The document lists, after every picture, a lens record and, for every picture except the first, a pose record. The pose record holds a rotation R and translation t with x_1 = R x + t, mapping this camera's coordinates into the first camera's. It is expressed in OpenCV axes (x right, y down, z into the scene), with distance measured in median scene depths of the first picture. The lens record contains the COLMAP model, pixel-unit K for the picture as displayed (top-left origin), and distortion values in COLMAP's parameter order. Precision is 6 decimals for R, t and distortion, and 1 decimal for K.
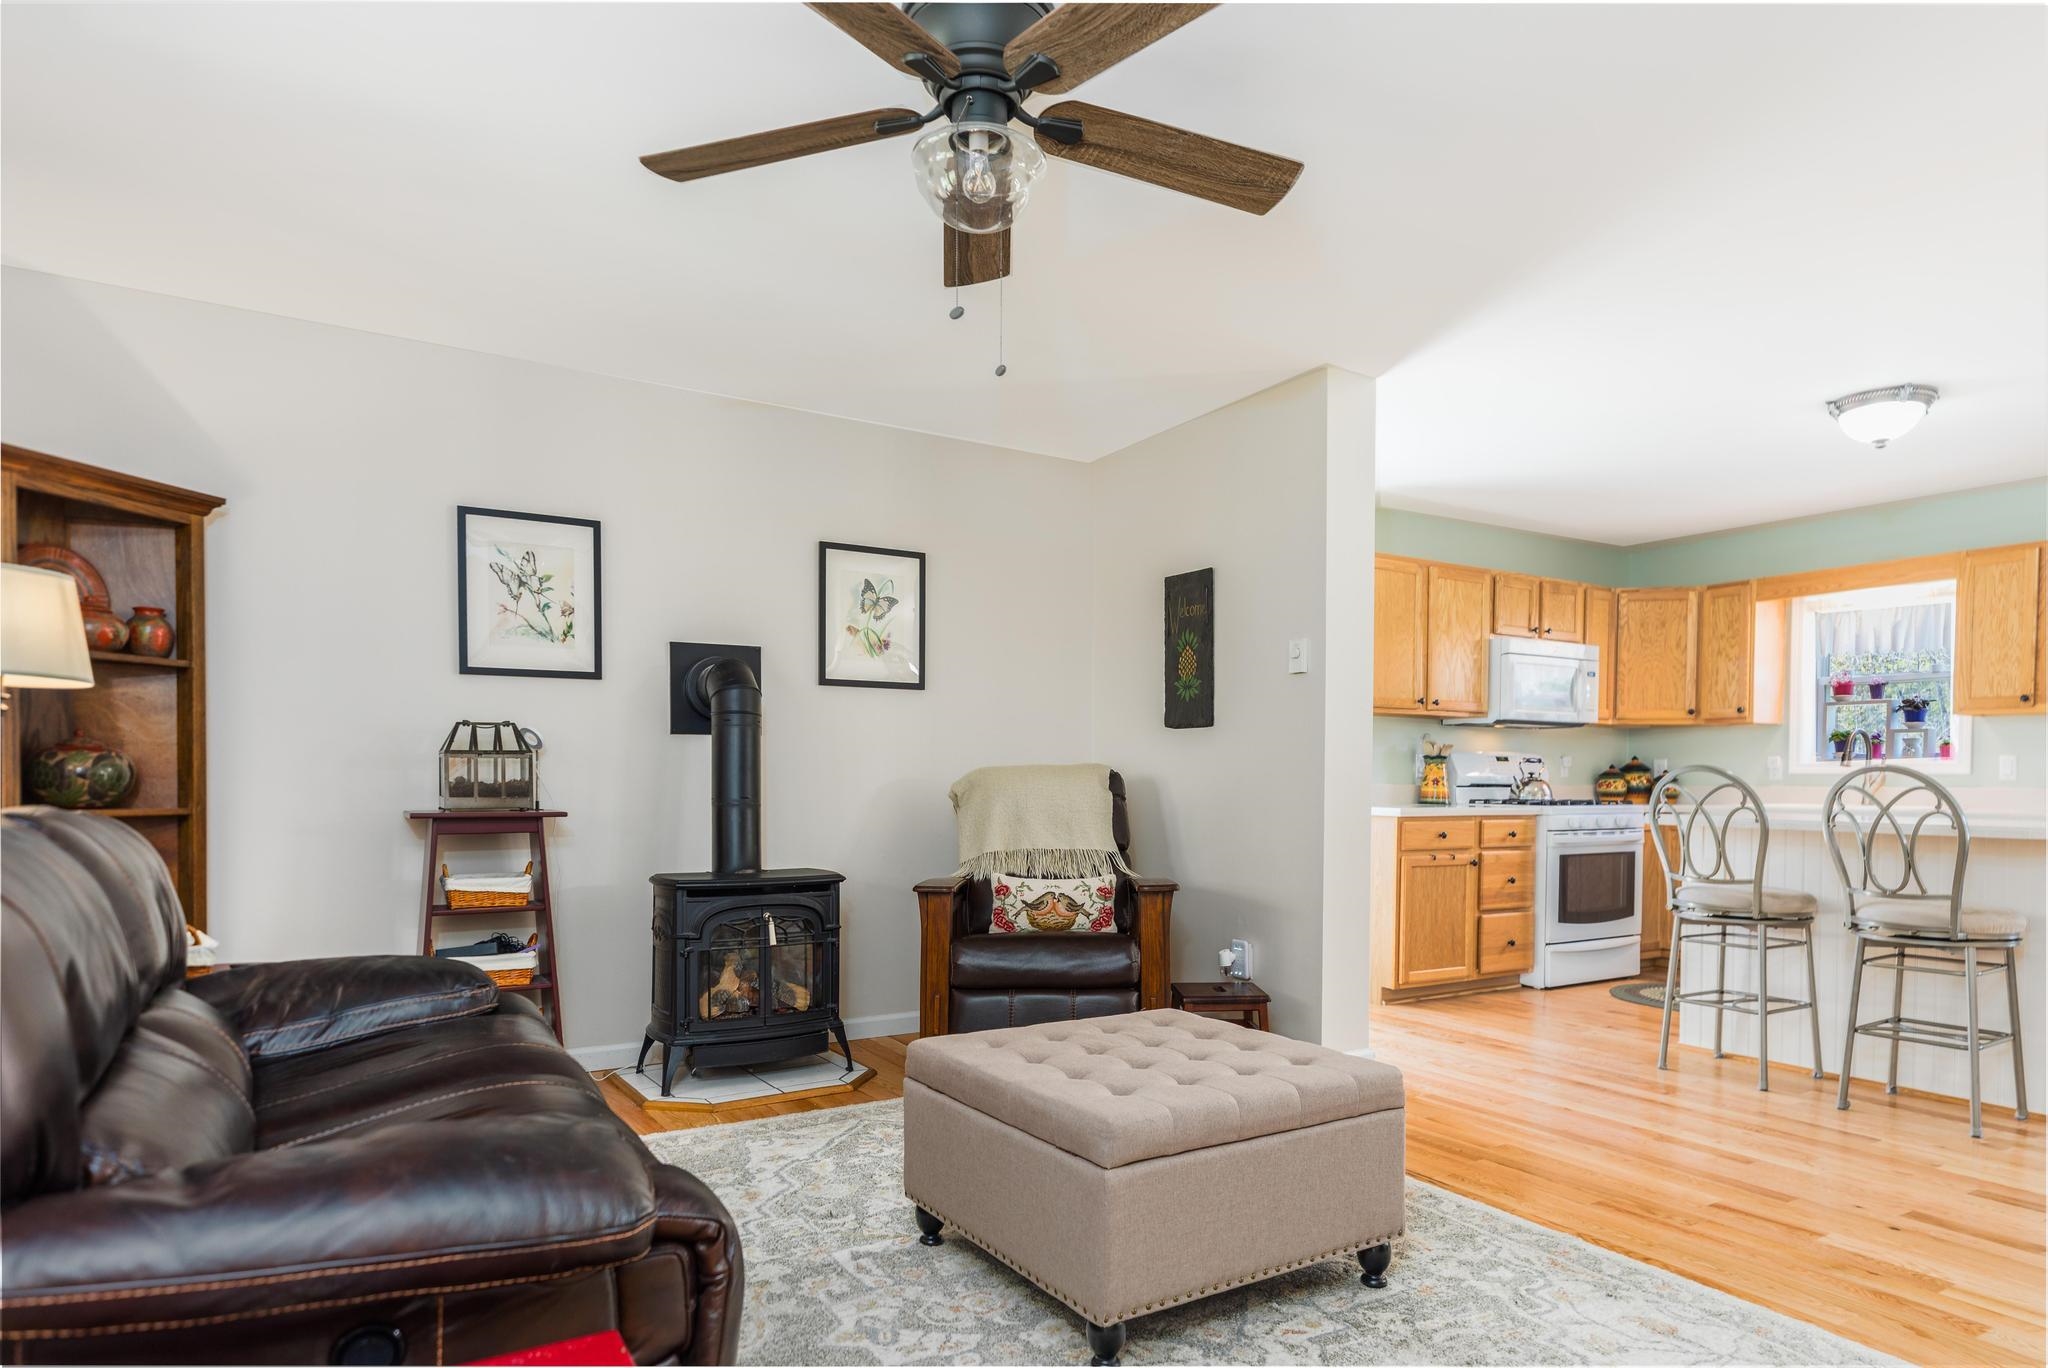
lens RADIAL K [[1224.0, 0, 1033.3], [0, 1224.0, 802.1], [0, 0, 1]] dist [0.005608, 0.002293]
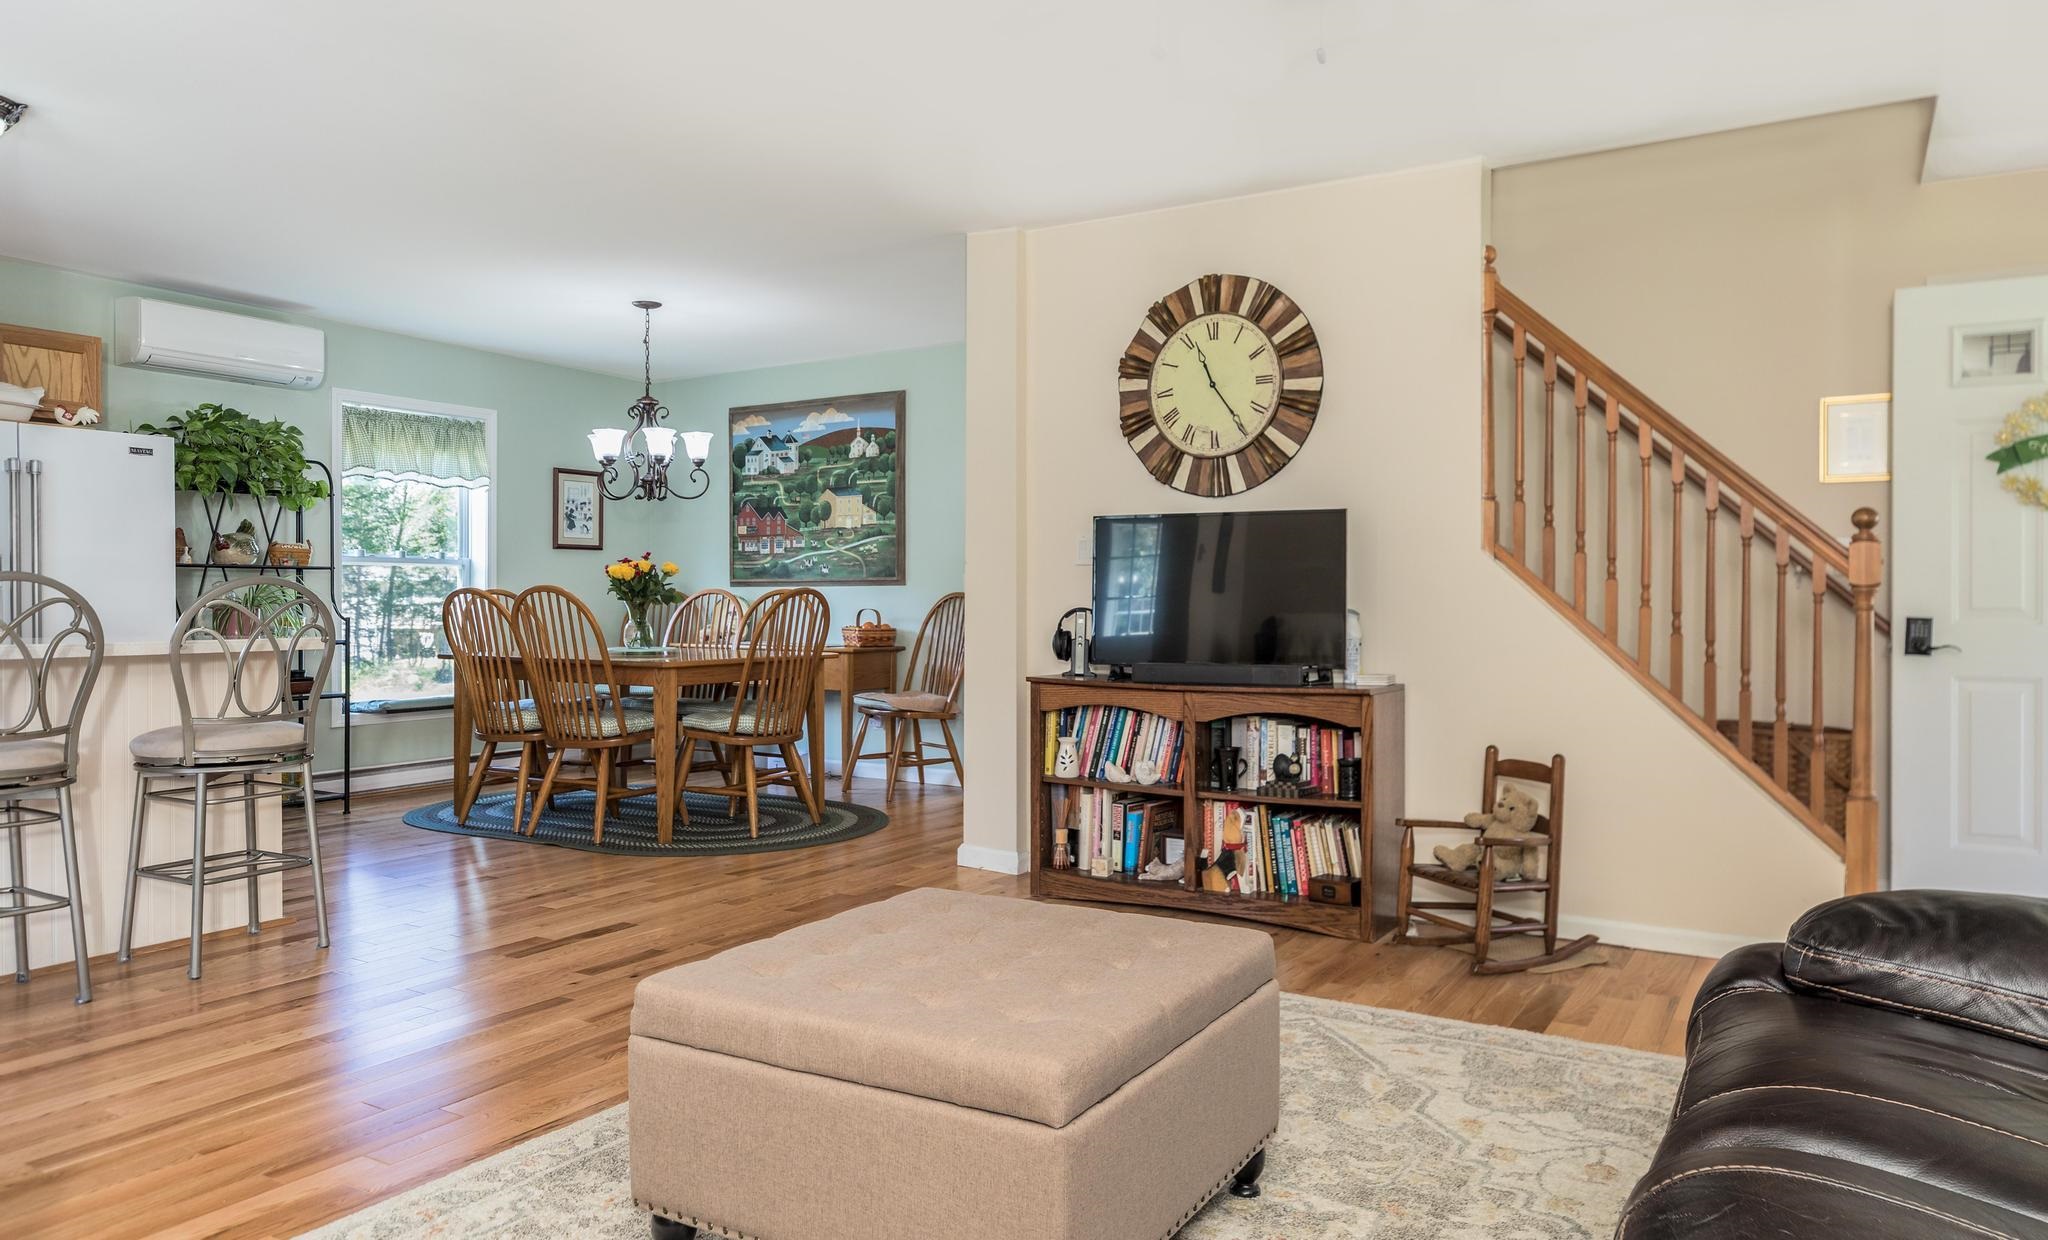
lens RADIAL K [[1316.3, 0, 1054.6], [0, 1316.3, 609.8], [0, 0, 1]] dist [0.025466, 0.004656]
pose [[-0.456003, -0.016700, 0.889821, -0.273929], [0.014532, 0.999551, 0.026206, -0.013914], [-0.889859, 0.024881, -0.455556, 0.557653]]
